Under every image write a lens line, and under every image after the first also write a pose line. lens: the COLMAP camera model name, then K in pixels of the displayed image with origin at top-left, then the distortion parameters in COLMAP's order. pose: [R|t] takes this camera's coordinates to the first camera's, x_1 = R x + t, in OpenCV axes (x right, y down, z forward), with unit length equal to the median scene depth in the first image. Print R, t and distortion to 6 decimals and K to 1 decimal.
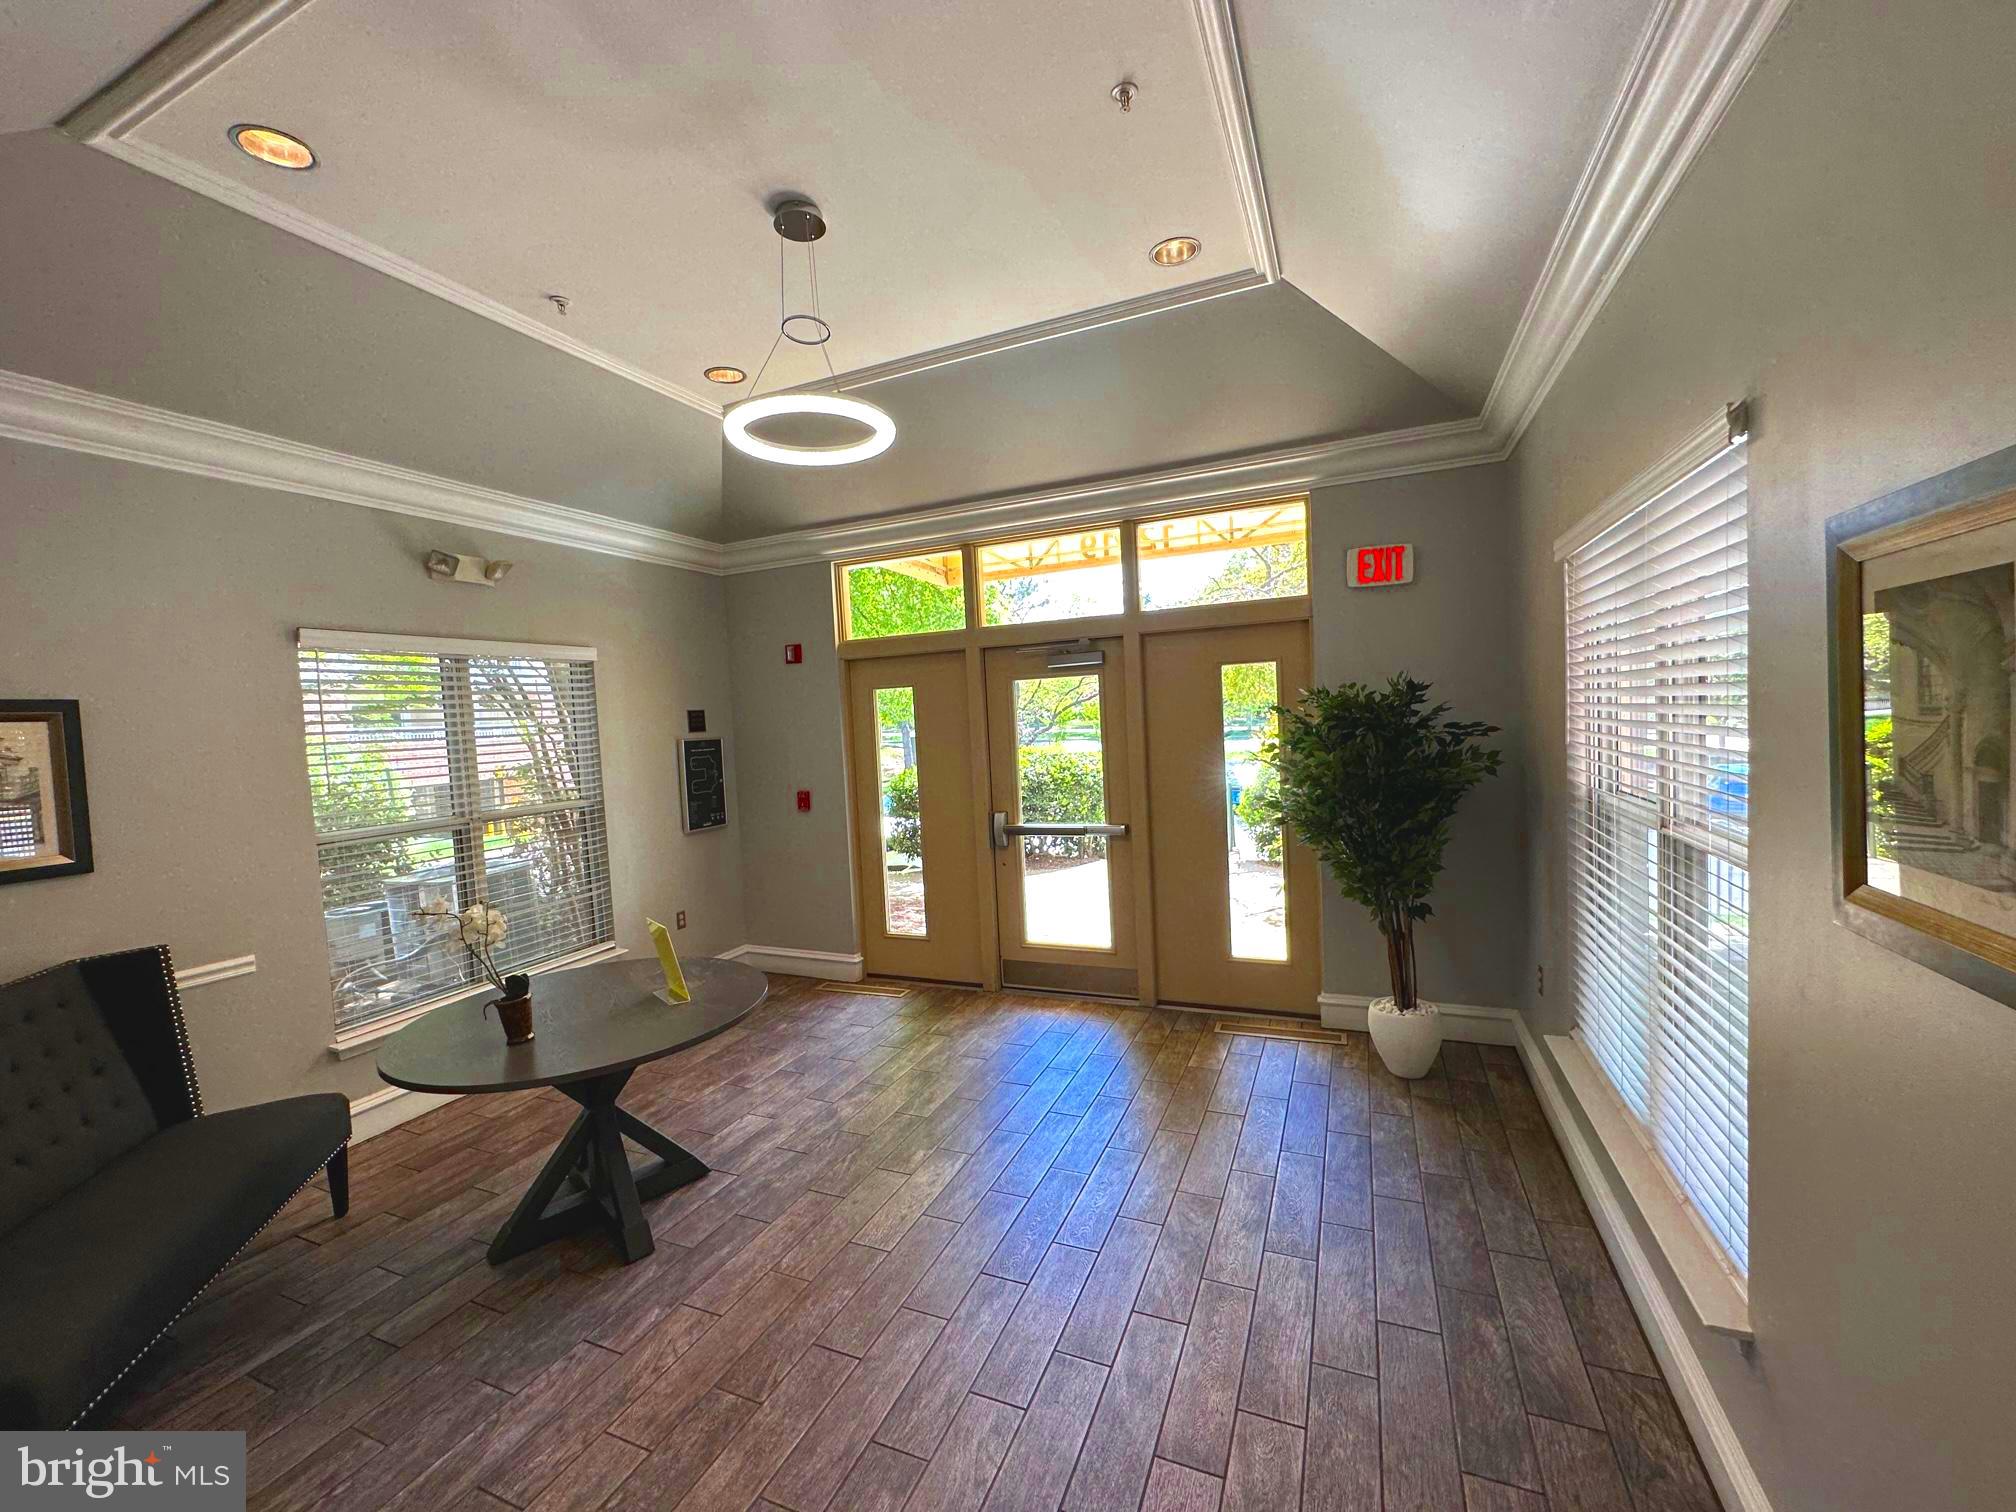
lens RADIAL K [[803.5, 0, 1006.1], [0, 803.5, 757.5], [0, 0, 1]] dist [-0.005008, 0.001296]
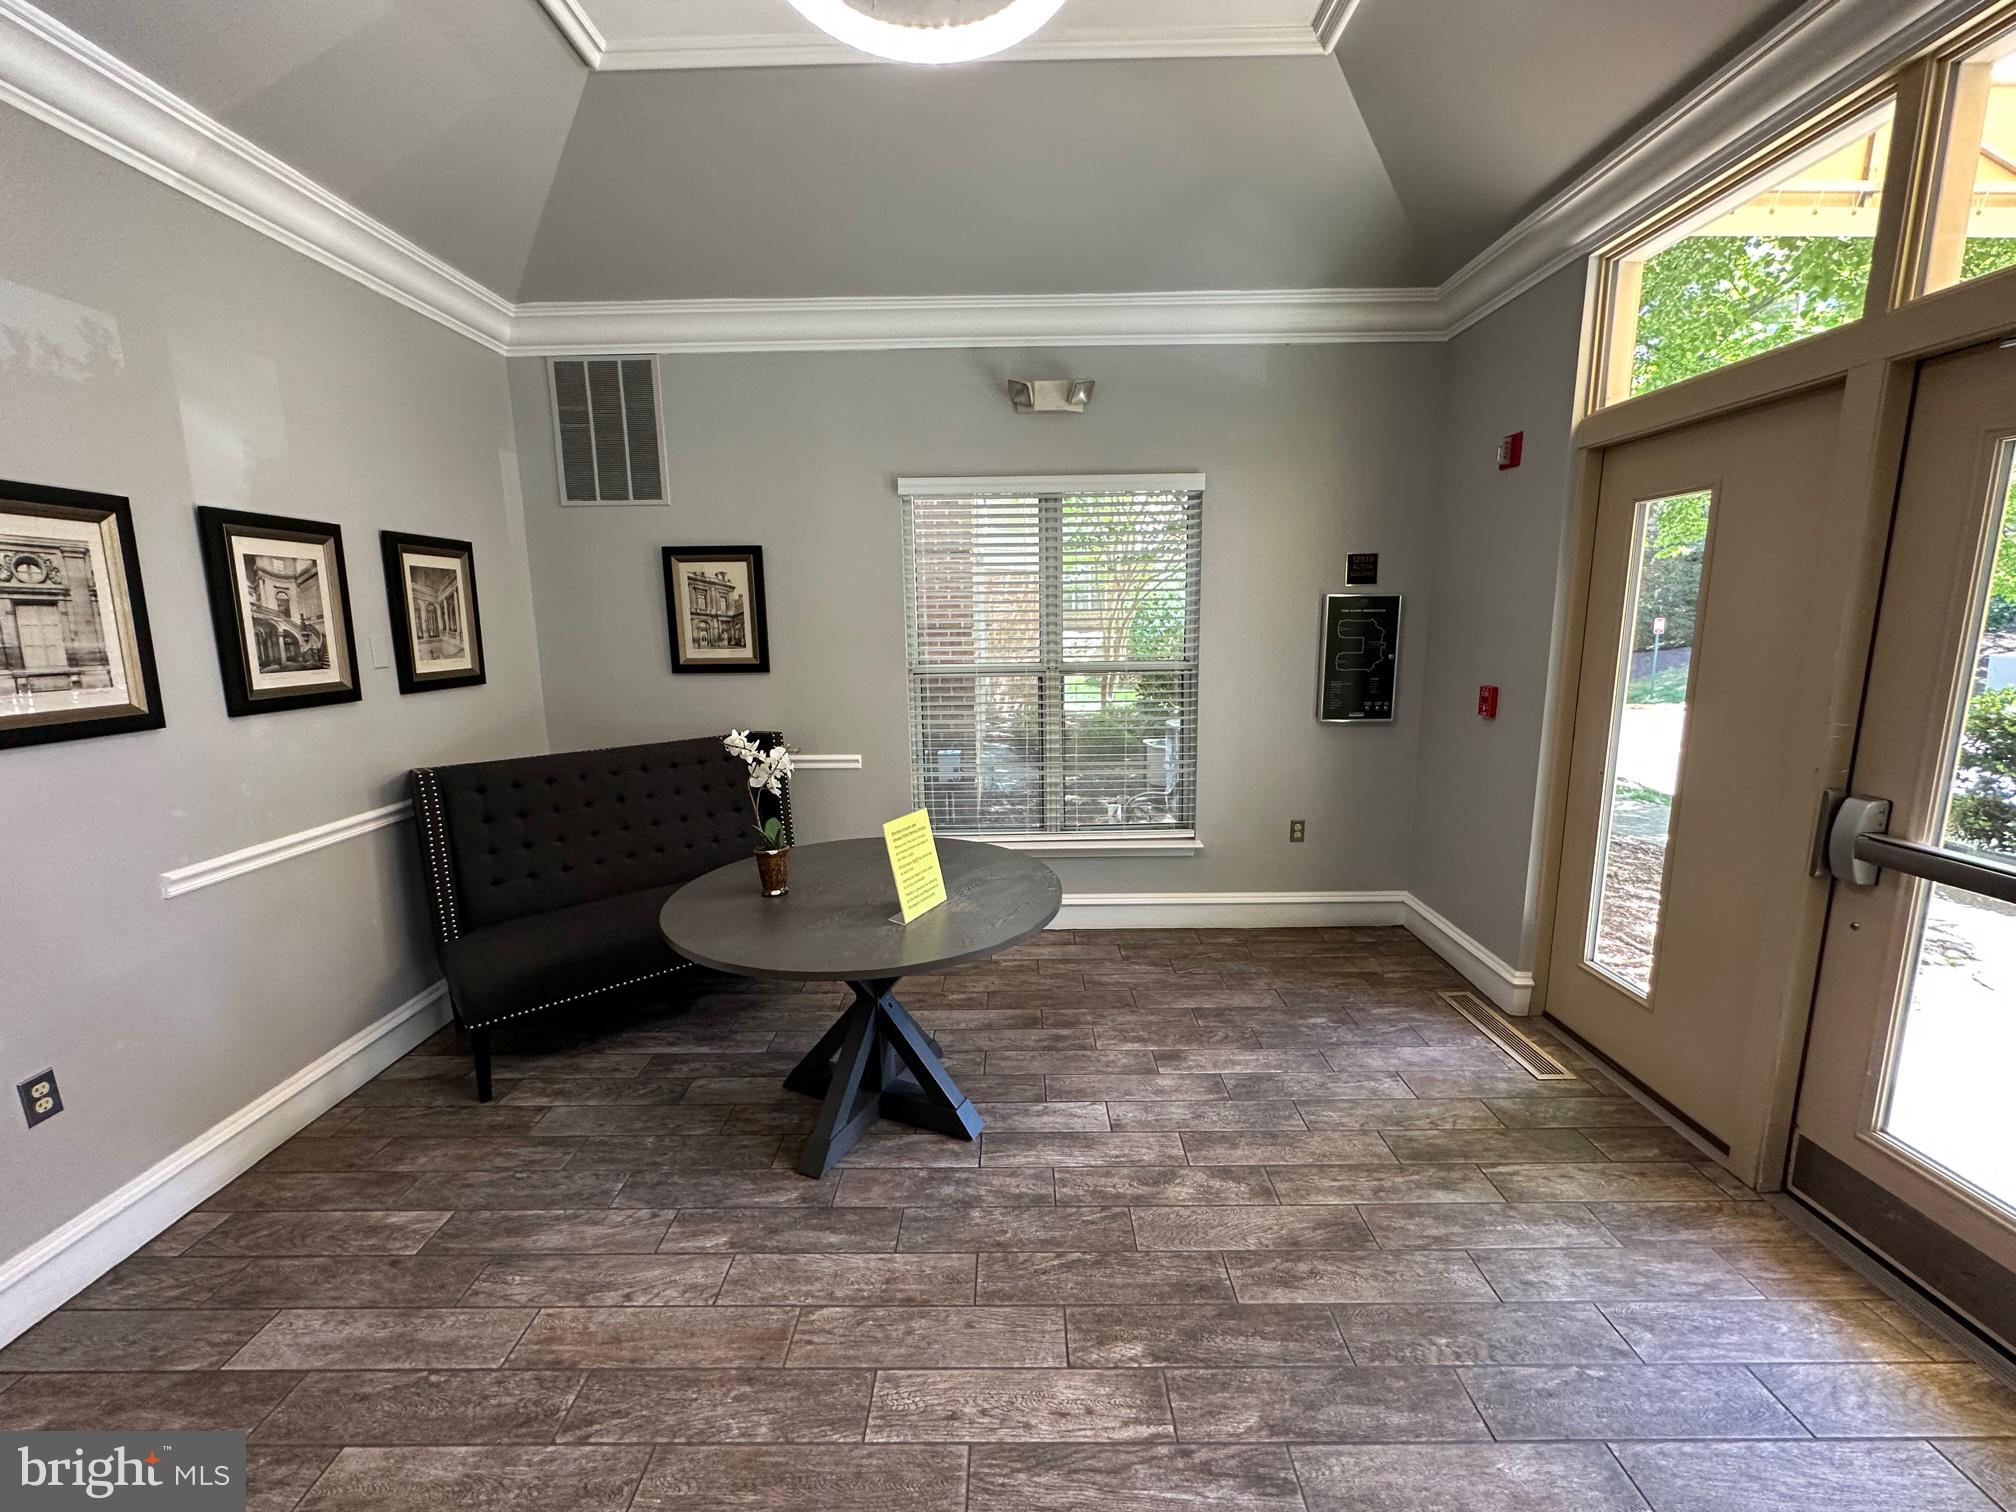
lens RADIAL K [[803.5, 0, 1010.2], [0, 803.5, 754.0], [0, 0, 1]] dist [-0.005008, 0.001296]
pose [[0.393101, 0.200945, -0.897270, 0.244991], [-0.053548, 0.979175, 0.195828, -0.010674], [0.917935, -0.028933, 0.395675, 0.643092]]
